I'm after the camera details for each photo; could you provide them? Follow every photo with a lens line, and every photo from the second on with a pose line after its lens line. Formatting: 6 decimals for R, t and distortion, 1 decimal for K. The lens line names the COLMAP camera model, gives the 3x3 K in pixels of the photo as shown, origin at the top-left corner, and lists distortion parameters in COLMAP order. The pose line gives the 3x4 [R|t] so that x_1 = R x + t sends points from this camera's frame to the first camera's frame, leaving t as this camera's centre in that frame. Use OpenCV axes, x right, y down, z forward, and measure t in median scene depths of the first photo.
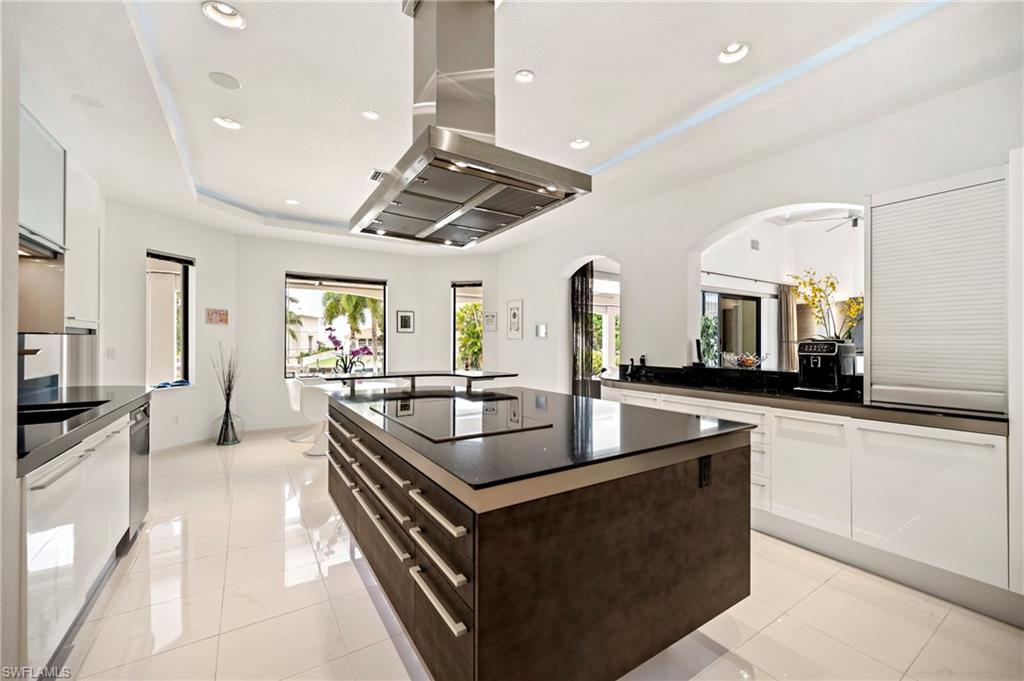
lens RADIAL K [[425.3, 0, 531.4], [0, 425.3, 343.9], [0, 0, 1]] dist [0.004194, -0.000096]
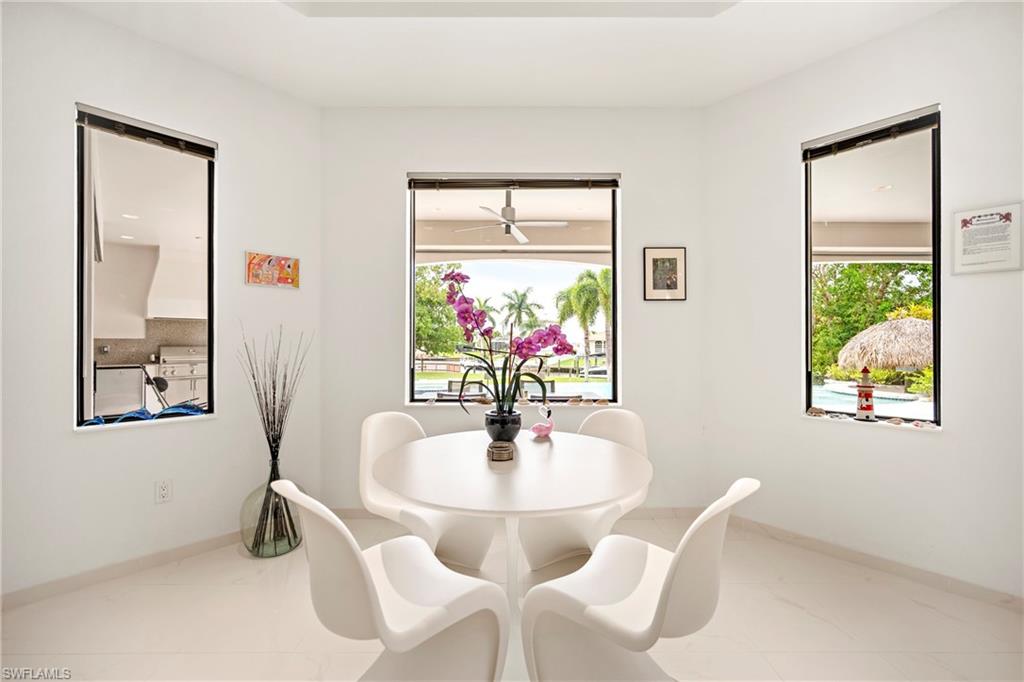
lens RADIAL K [[407.1, 0, 511.7], [0, 407.1, 339.6], [0, 0, 1]] dist [0.002625, -0.000088]
pose [[0.831408, -0.009591, -0.555580, -0.173685], [0.000319, 0.999859, -0.016783, 0.014324], [0.555663, 0.013776, 0.831293, 0.514325]]
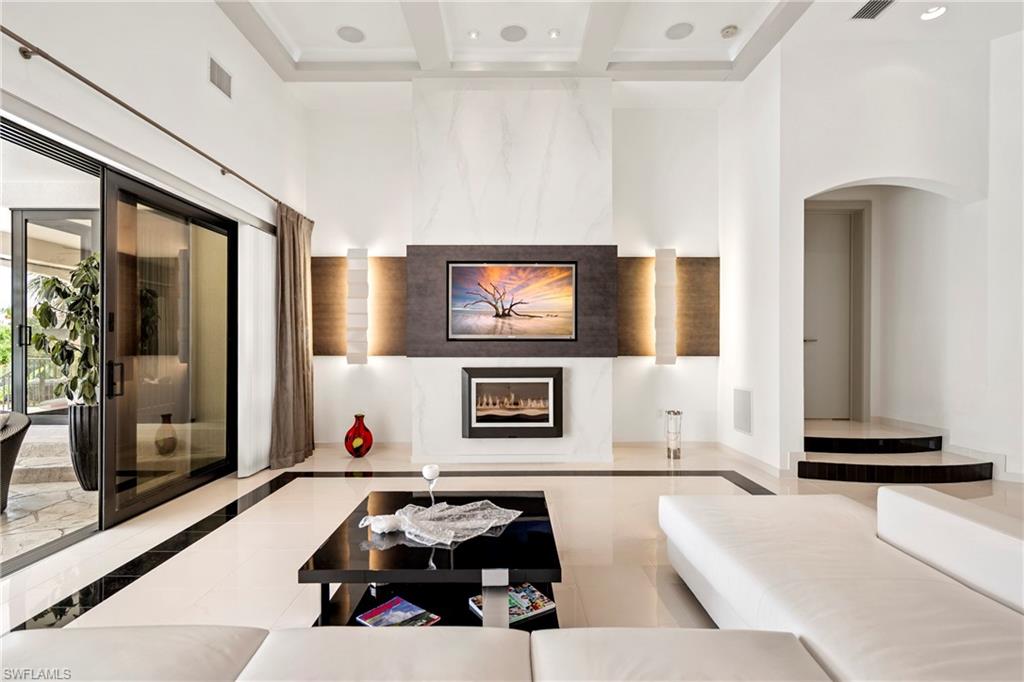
lens RADIAL K [[485.9, 0, 509.2], [0, 485.9, 339.6], [0, 0, 1]] dist [0.002635, -0.000157]
pose [[0.550874, 0.004118, 0.834578, 0.304862], [0.001634, 0.999981, -0.006012, 0.008439], [-0.834587, 0.004676, 0.550856, 0.545966]]
